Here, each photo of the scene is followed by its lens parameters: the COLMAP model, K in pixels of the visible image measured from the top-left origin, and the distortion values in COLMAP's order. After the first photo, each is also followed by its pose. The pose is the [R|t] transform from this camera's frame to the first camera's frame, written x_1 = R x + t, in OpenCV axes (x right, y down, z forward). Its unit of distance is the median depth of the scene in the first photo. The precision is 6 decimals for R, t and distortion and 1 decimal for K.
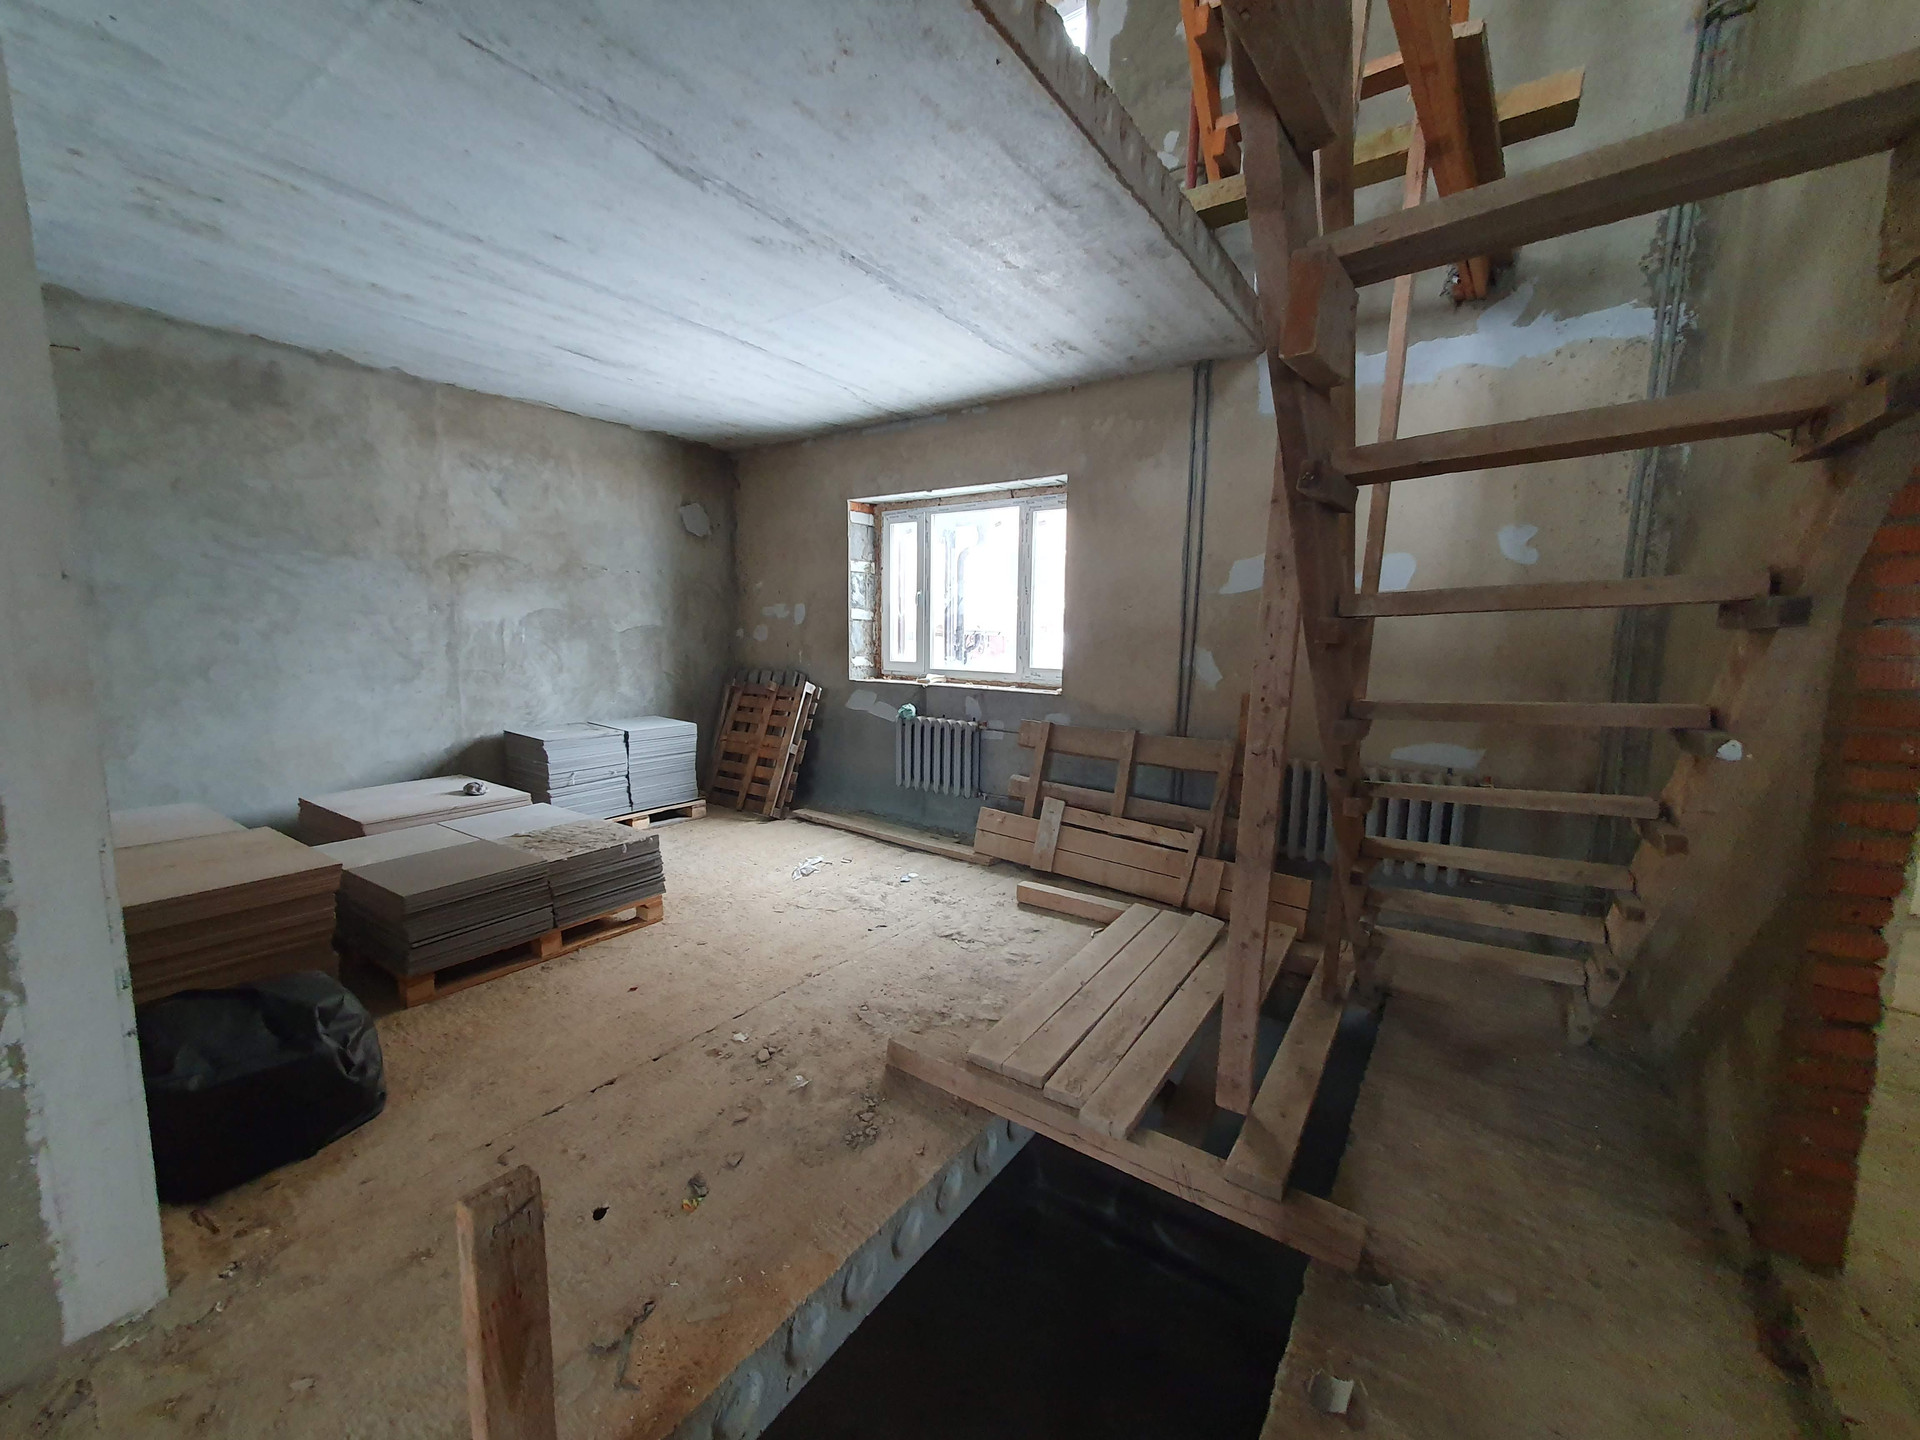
lens RADIAL K [[754.9, 0, 957.9], [0, 754.9, 737.3], [0, 0, 1]] dist [0.004748, -0.001196]
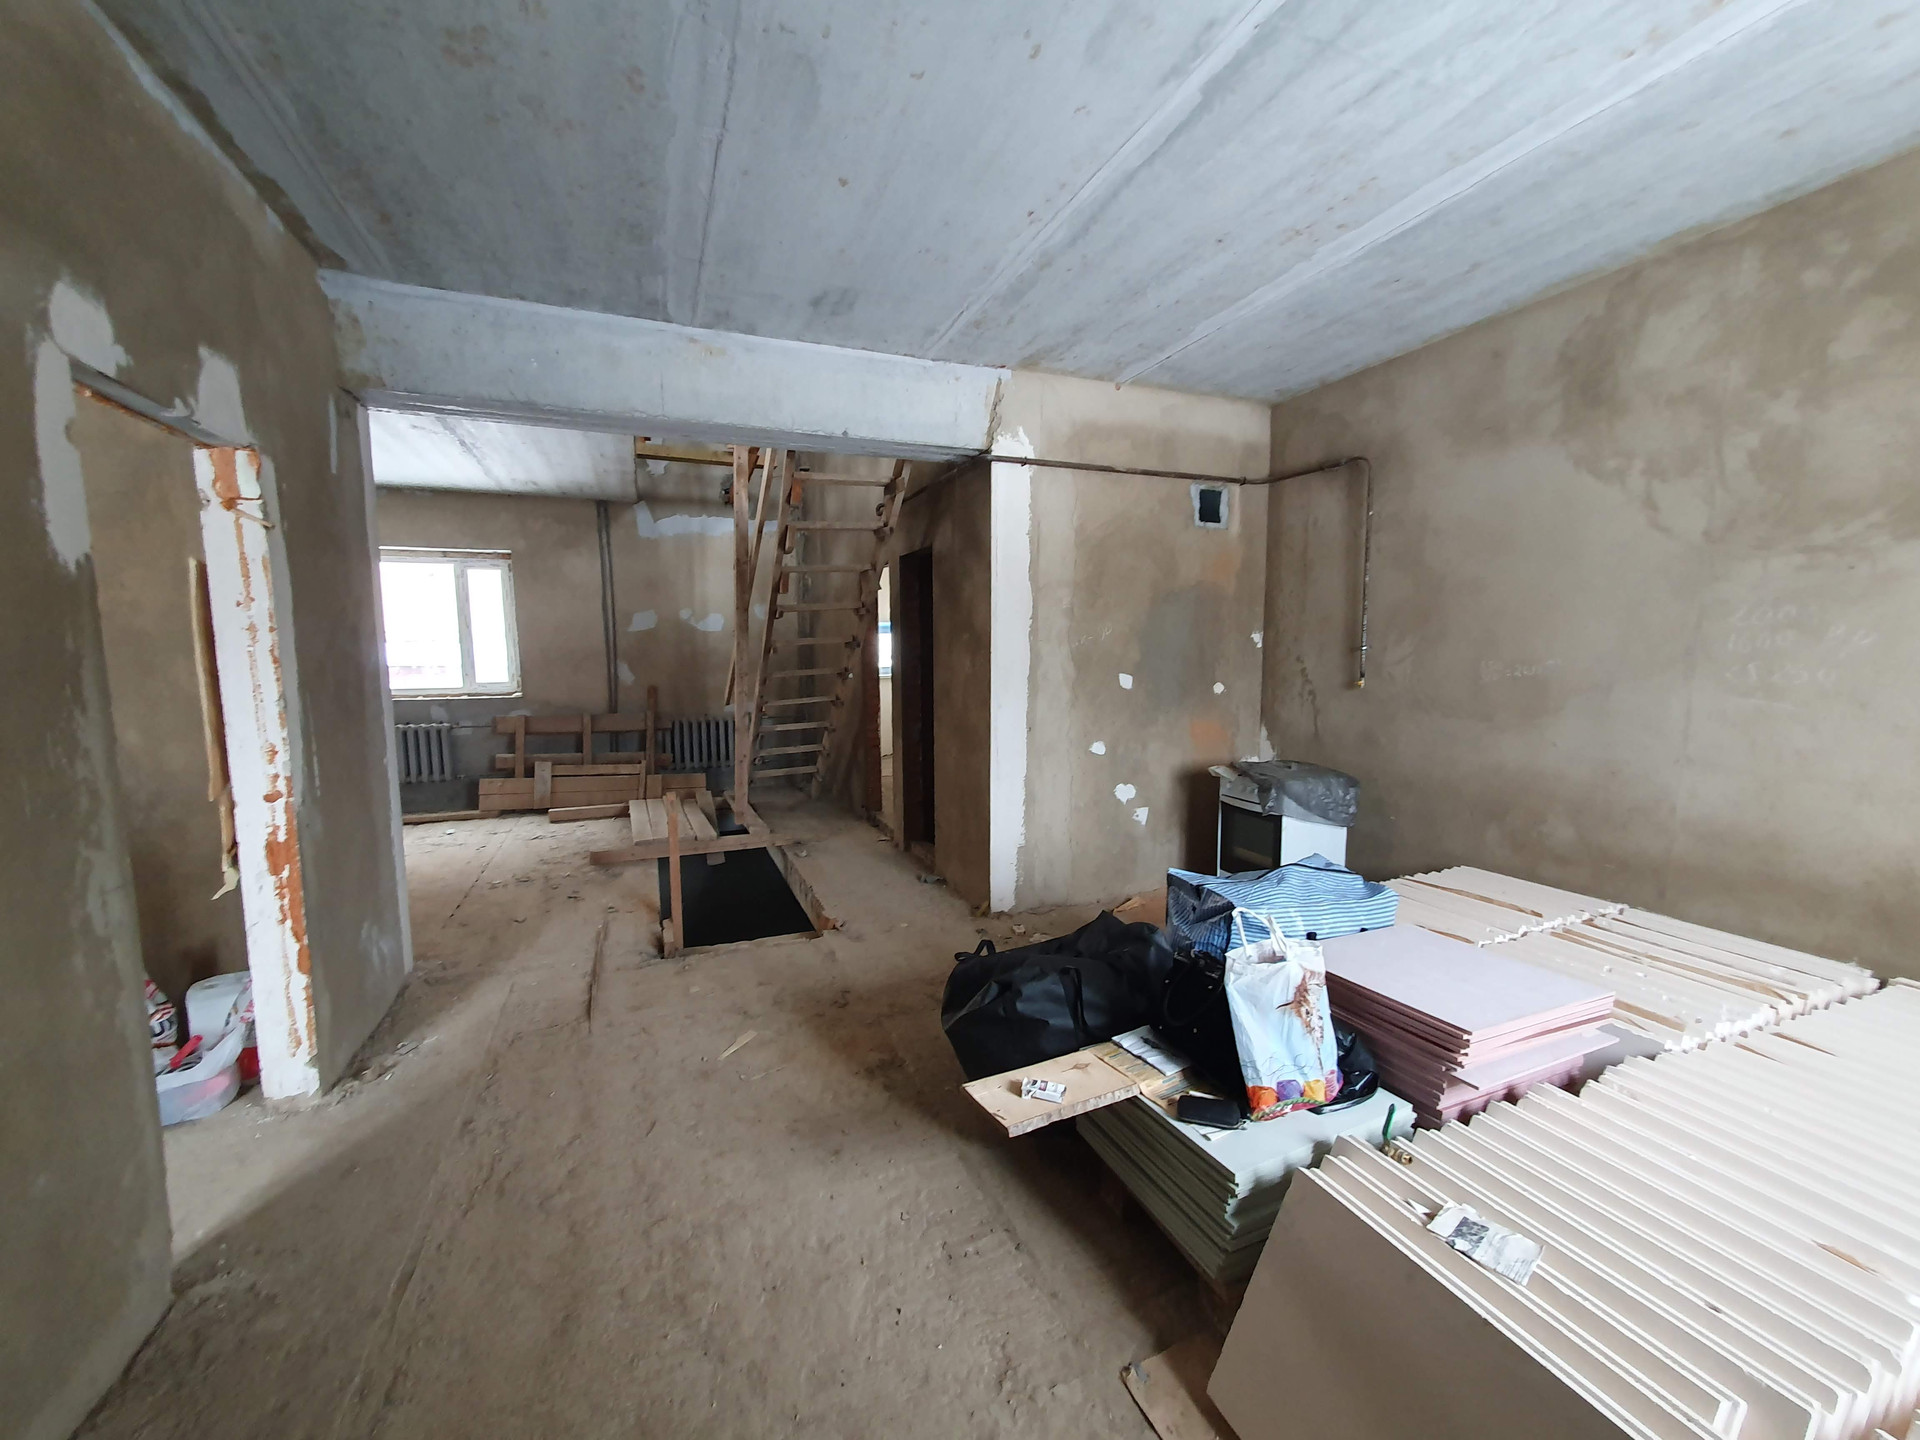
lens RADIAL K [[754.9, 0, 943.7], [0, 754.9, 727.4], [0, 0, 1]] dist [0.004748, -0.001196]
pose [[0.562927, -0.106572, 0.819607, -0.674126], [0.129975, 0.990728, 0.039552, 0.056603], [-0.816223, 0.084264, 0.571560, -0.566641]]
